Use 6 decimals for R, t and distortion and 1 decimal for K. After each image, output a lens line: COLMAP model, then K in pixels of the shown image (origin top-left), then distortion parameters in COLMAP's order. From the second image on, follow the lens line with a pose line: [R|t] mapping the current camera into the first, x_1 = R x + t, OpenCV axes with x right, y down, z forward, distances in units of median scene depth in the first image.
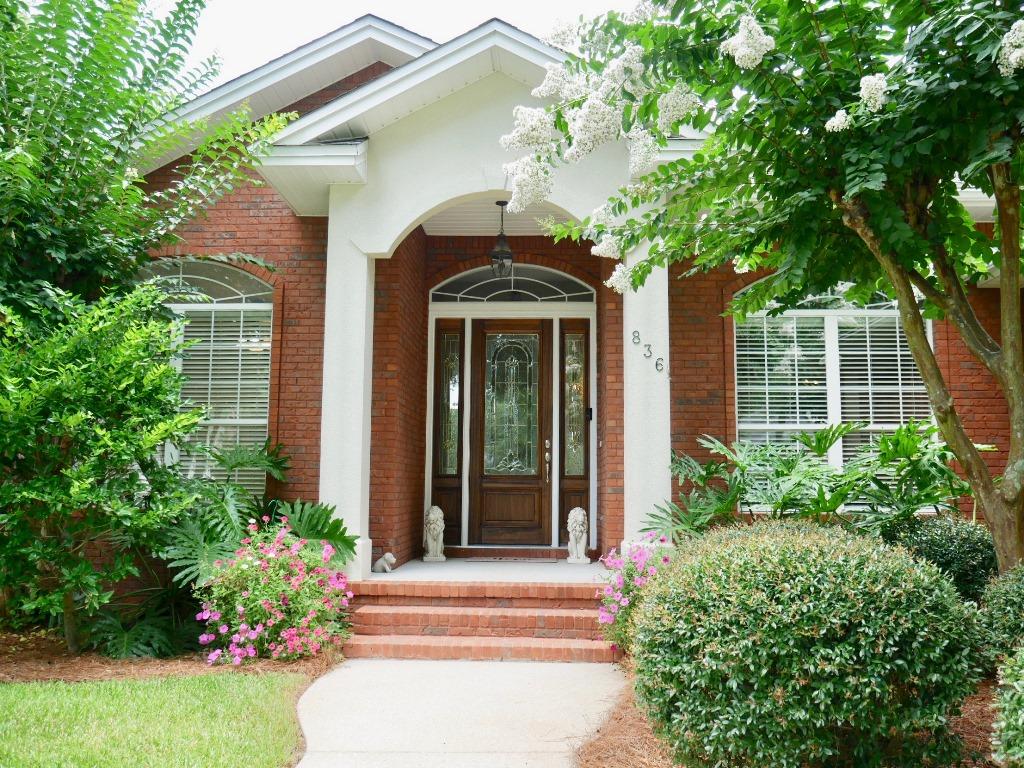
lens RADIAL K [[851.1, 0, 521.7], [0, 851.1, 388.0], [0, 0, 1]] dist [-0.027048, 0.009478]
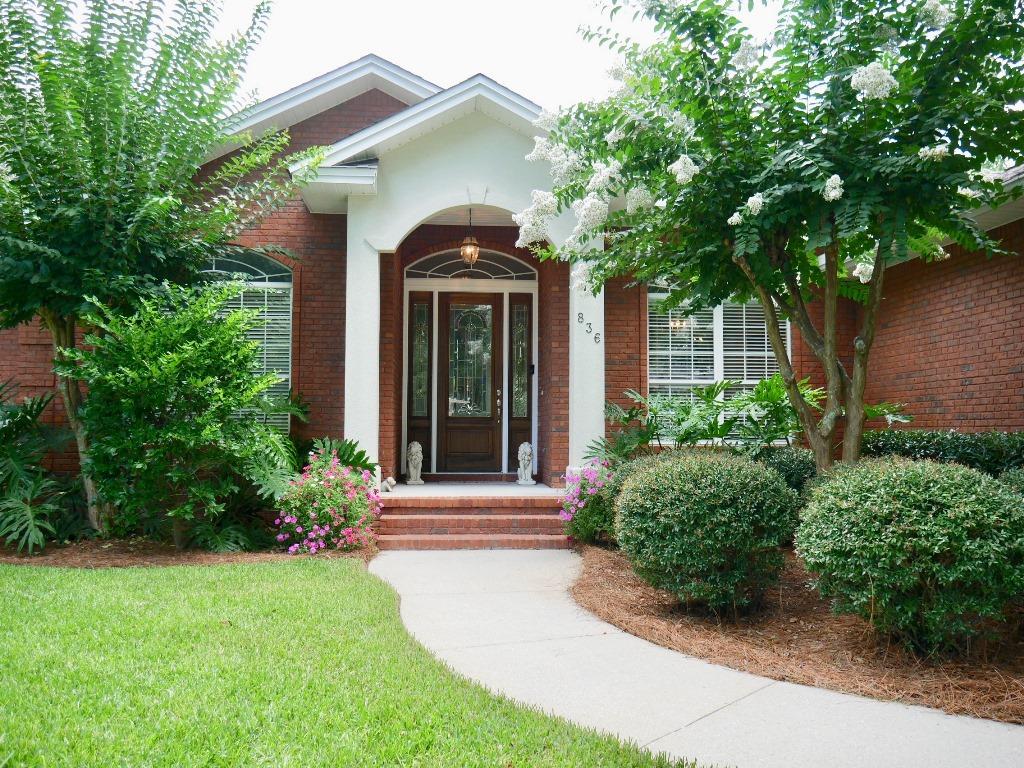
lens RADIAL K [[851.1, 0, 505.6], [0, 851.1, 381.2], [0, 0, 1]] dist [-0.027048, 0.009478]
pose [[0.993034, 0.002617, 0.117795, -0.150034], [-0.010613, 0.997676, 0.067298, -0.050052], [-0.117345, -0.068079, 0.990755, -0.354033]]
